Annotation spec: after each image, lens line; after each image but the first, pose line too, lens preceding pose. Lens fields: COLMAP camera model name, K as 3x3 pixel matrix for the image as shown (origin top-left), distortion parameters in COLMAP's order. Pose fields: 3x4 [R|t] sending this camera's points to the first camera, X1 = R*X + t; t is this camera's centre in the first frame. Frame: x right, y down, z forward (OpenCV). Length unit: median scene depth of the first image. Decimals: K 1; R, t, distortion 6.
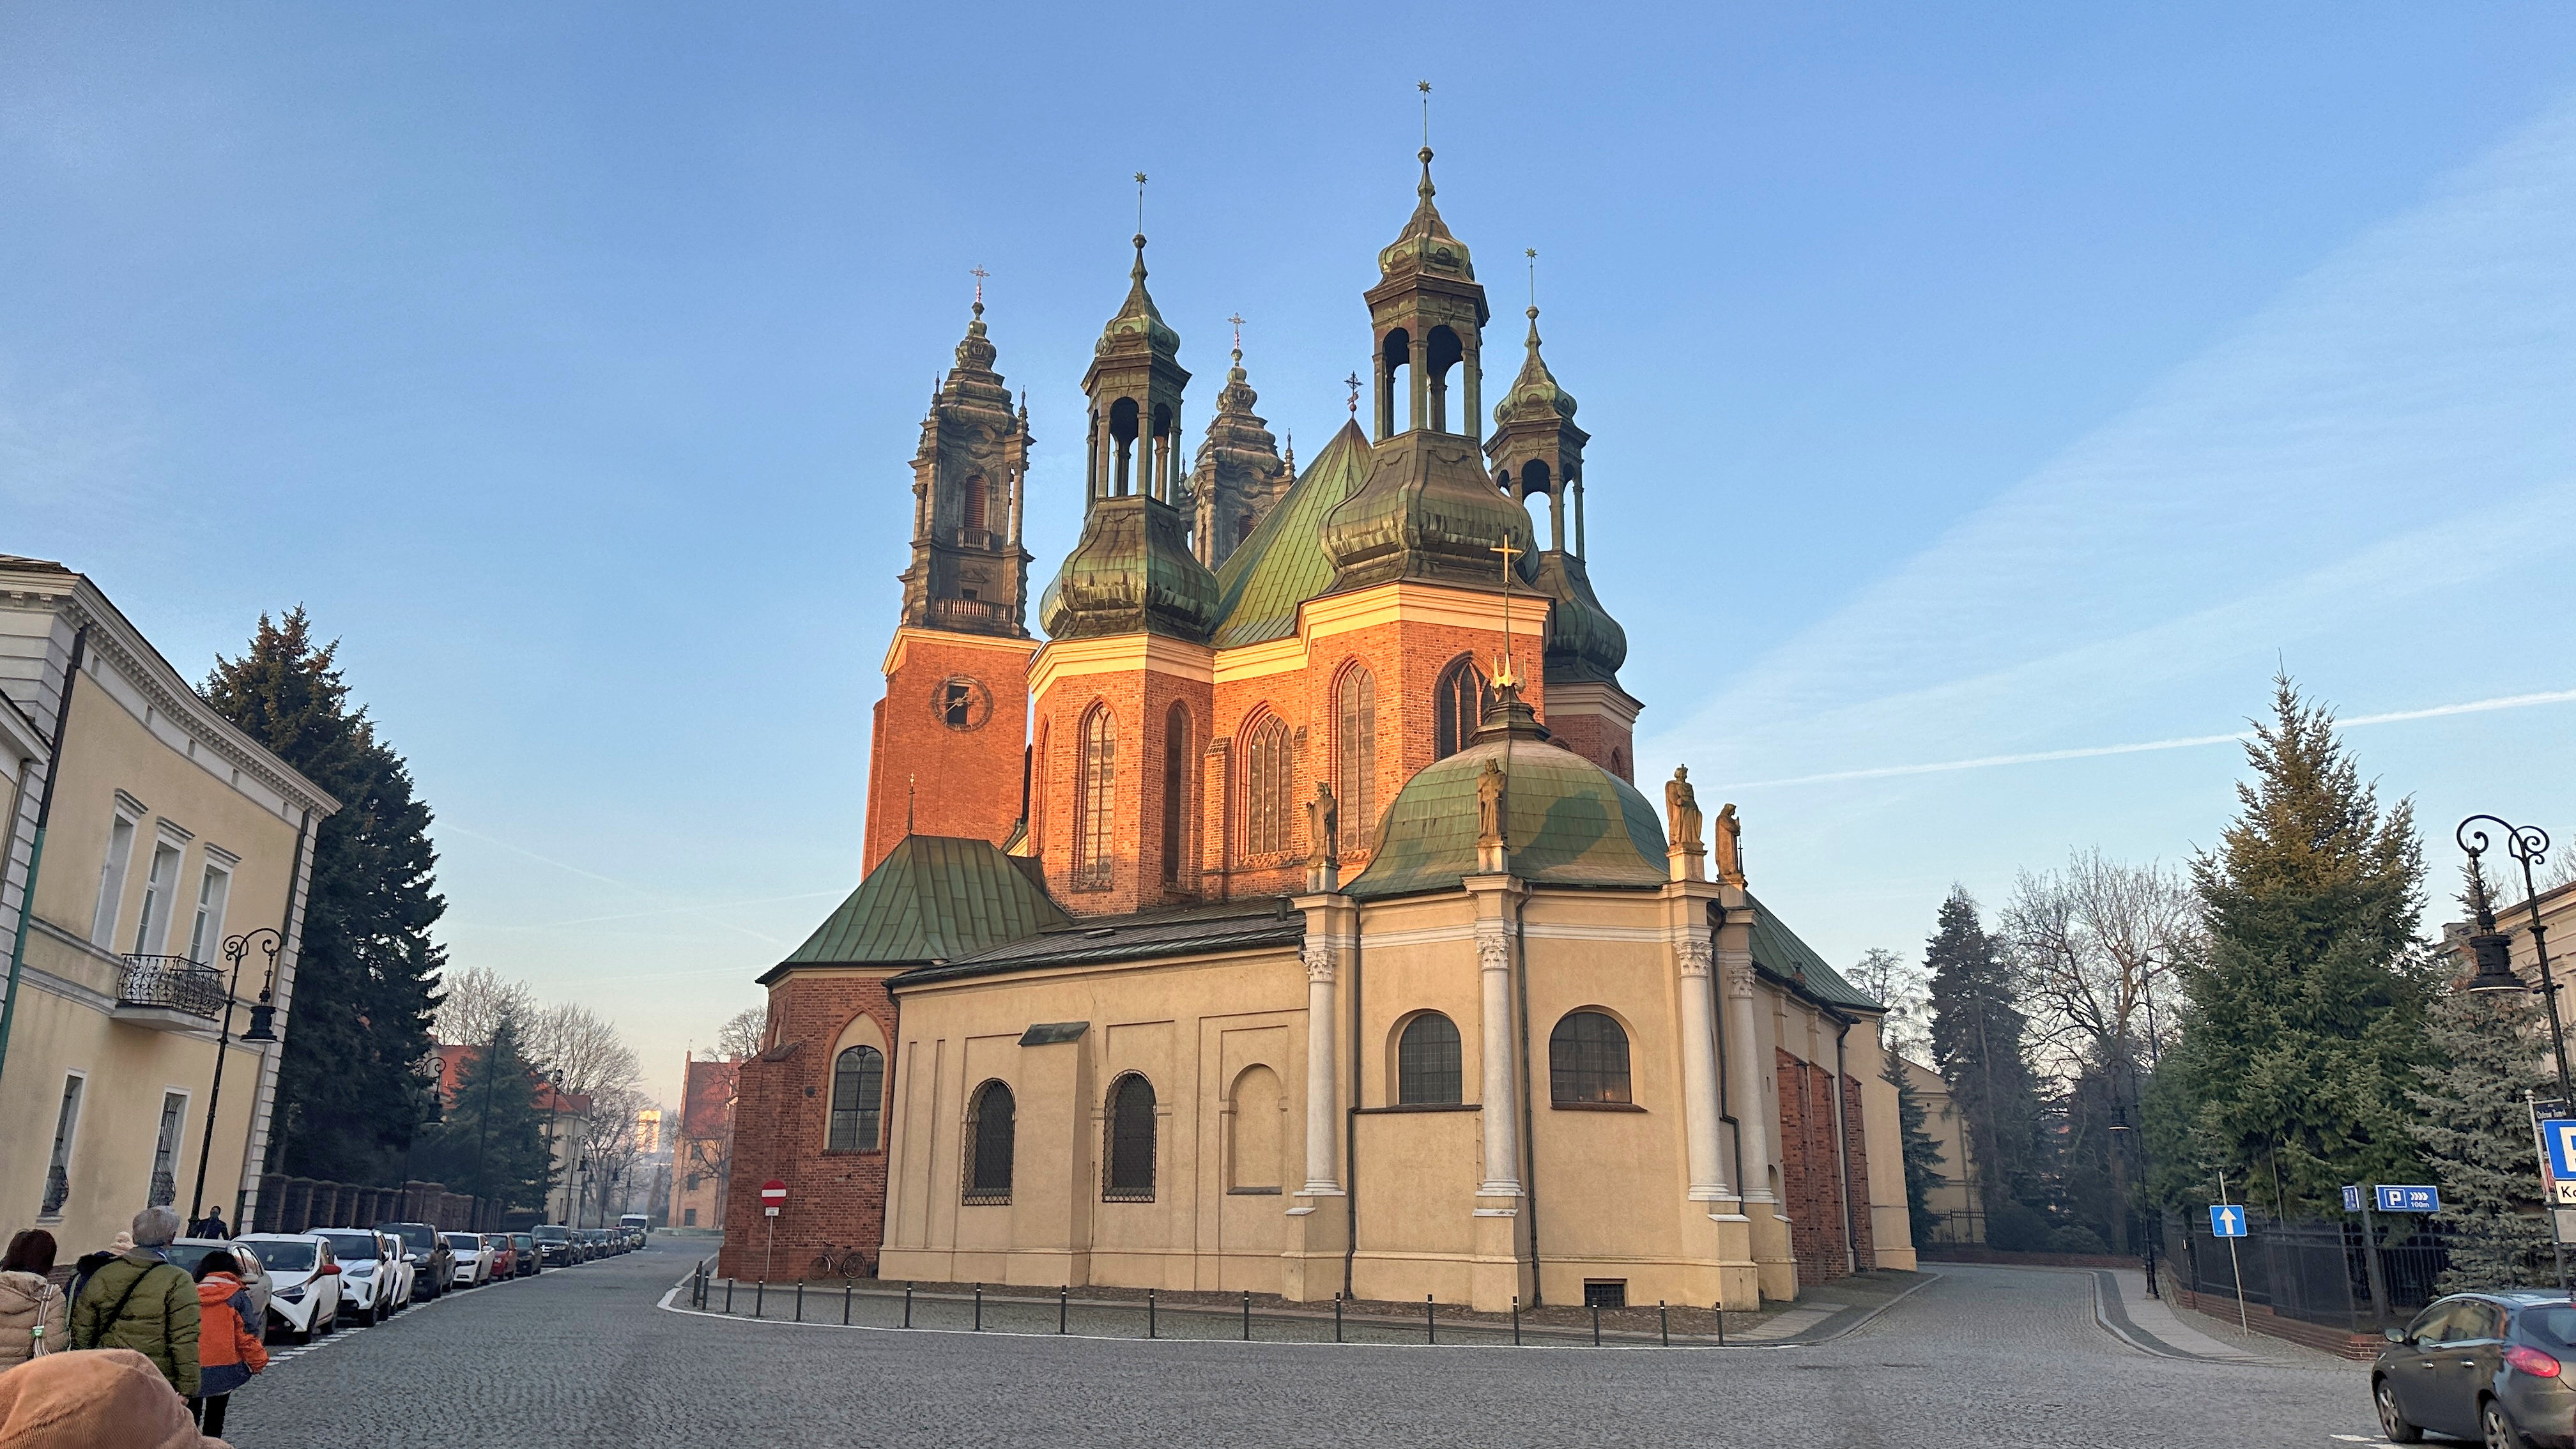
lens RADIAL K [[1828.9, 0, 1291.5], [0, 1828.9, 701.4], [0, 0, 1]] dist [0.205441, -0.373535]
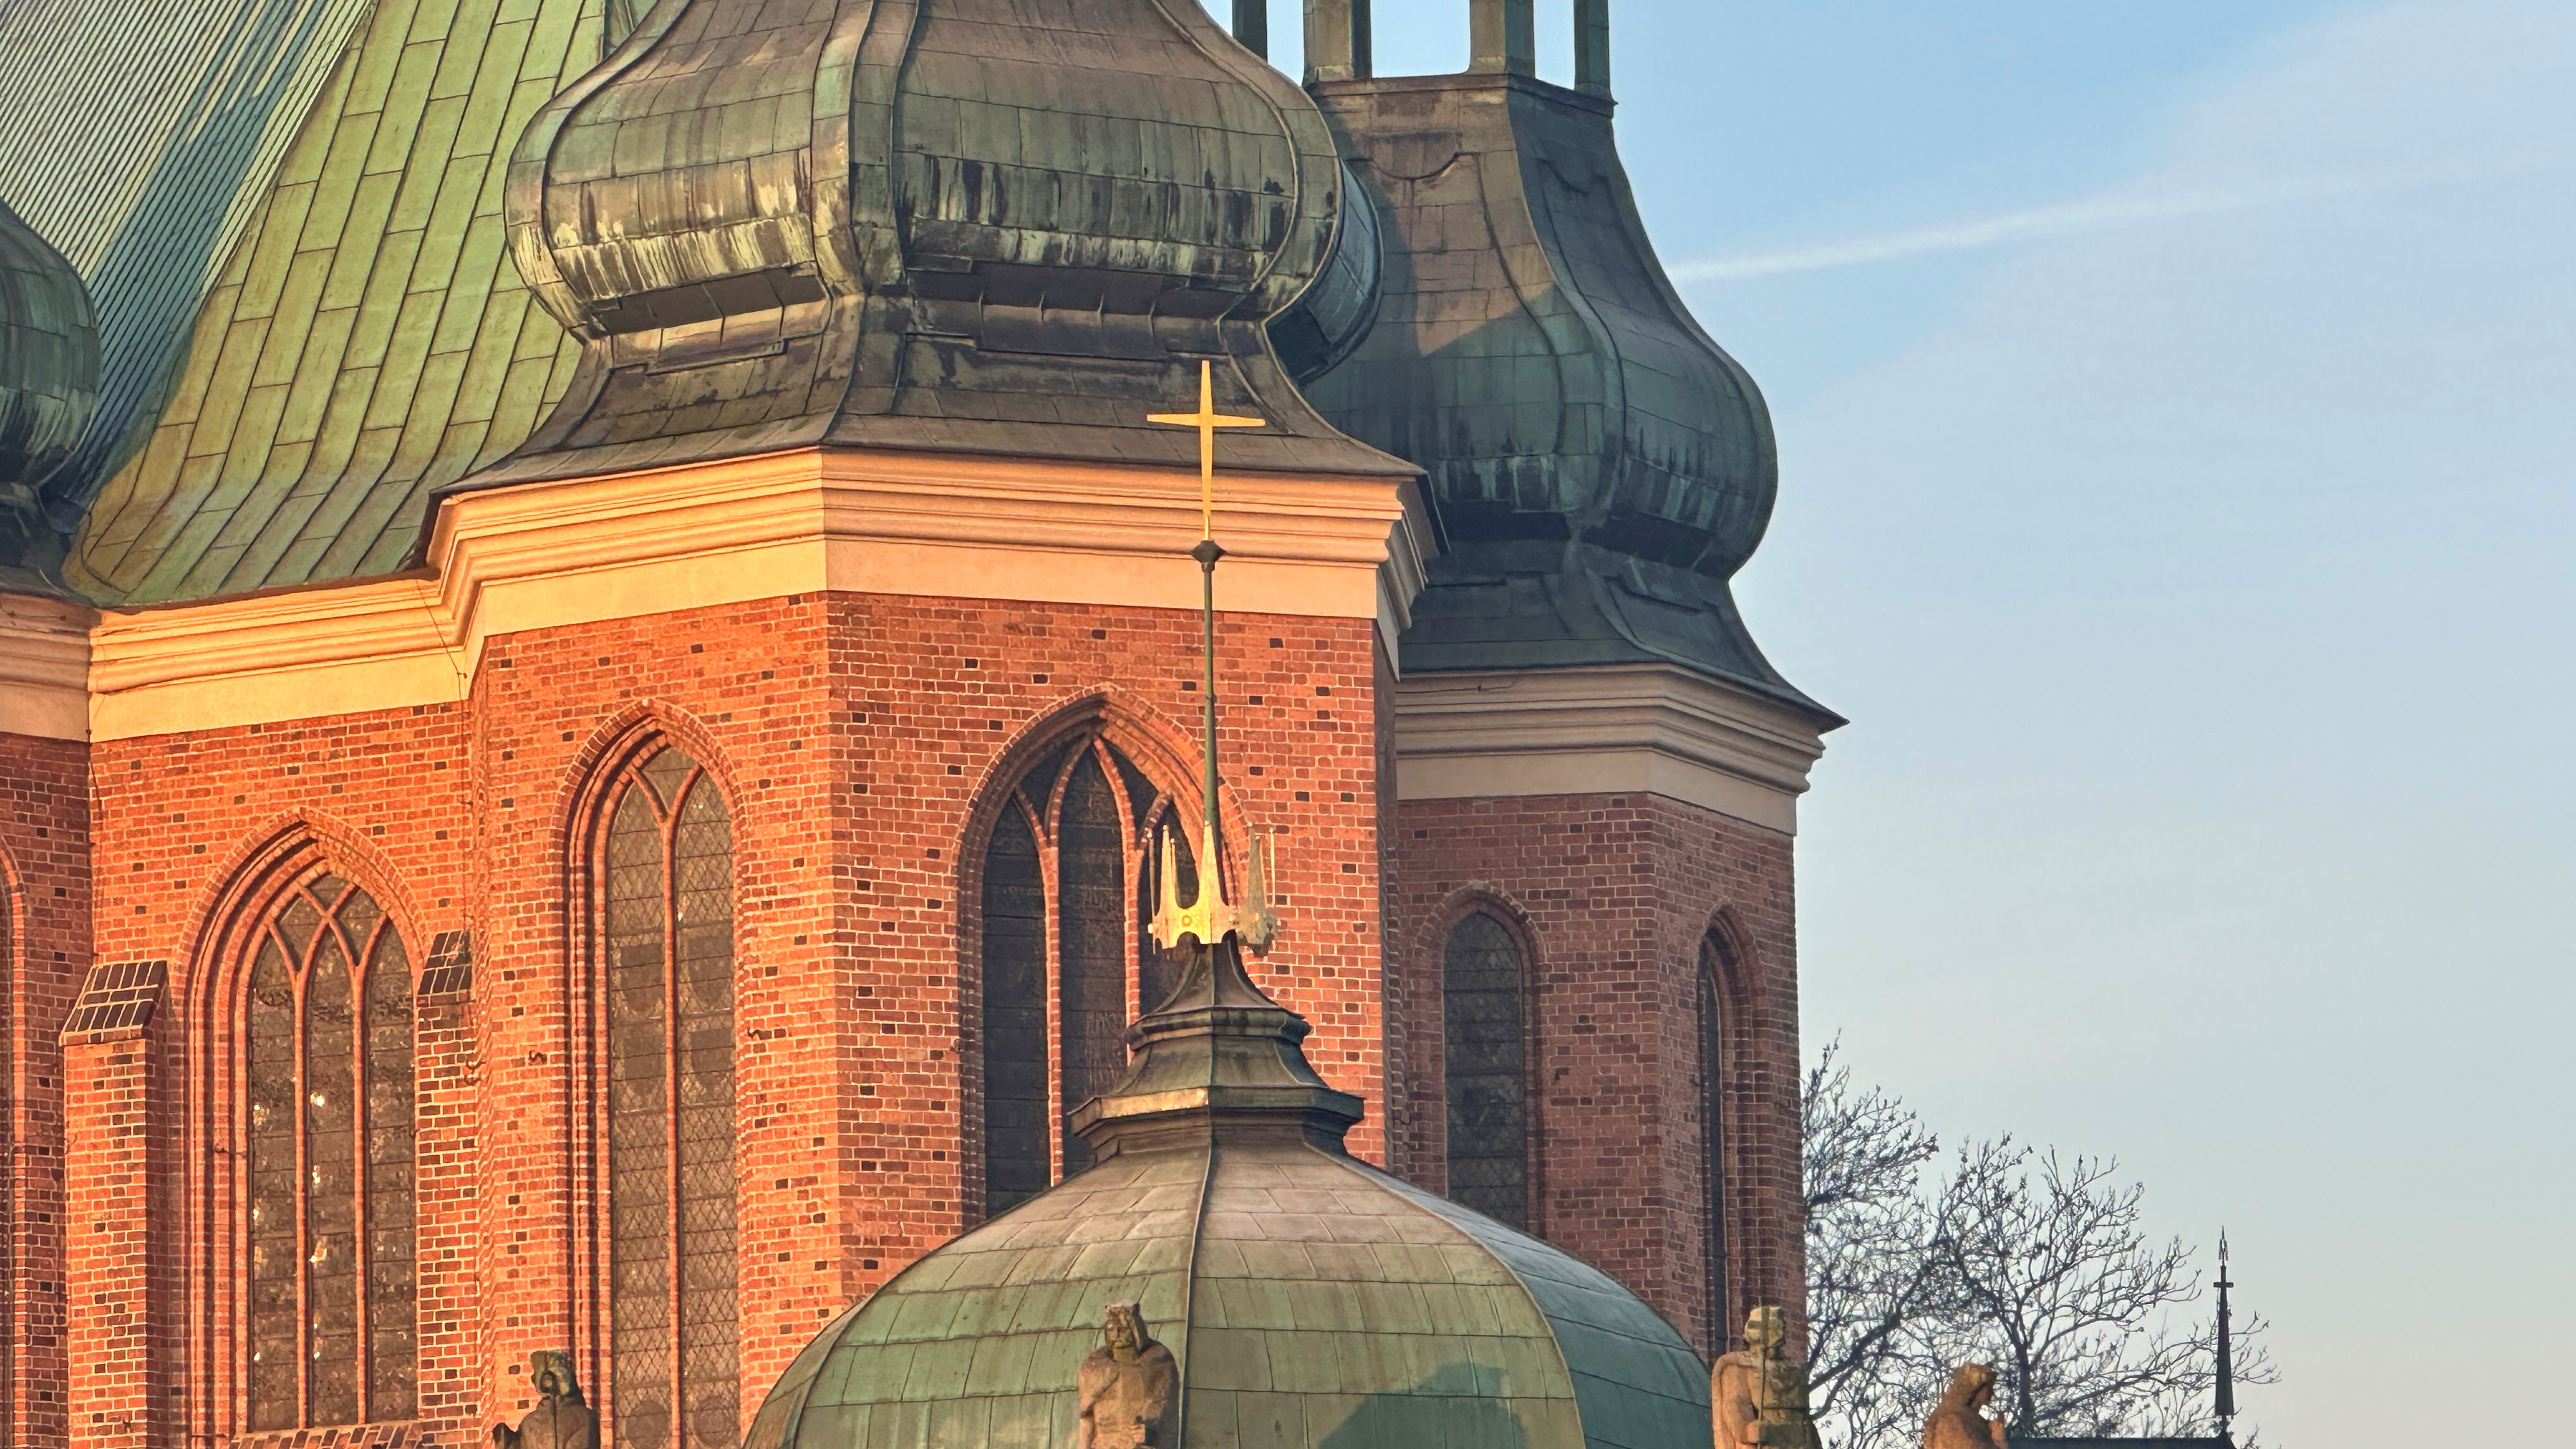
lens RADIAL K [[11896.3, 0, 1288.1], [0, 11896.3, 724.8], [0, 0, 1]] dist [-0.377743, 6.200230]
pose [[0.996191, -0.015817, 0.085751, -0.019707], [0.006252, 0.993836, 0.110680, -0.201119], [-0.086973, -0.109723, 0.990150, -0.648688]]
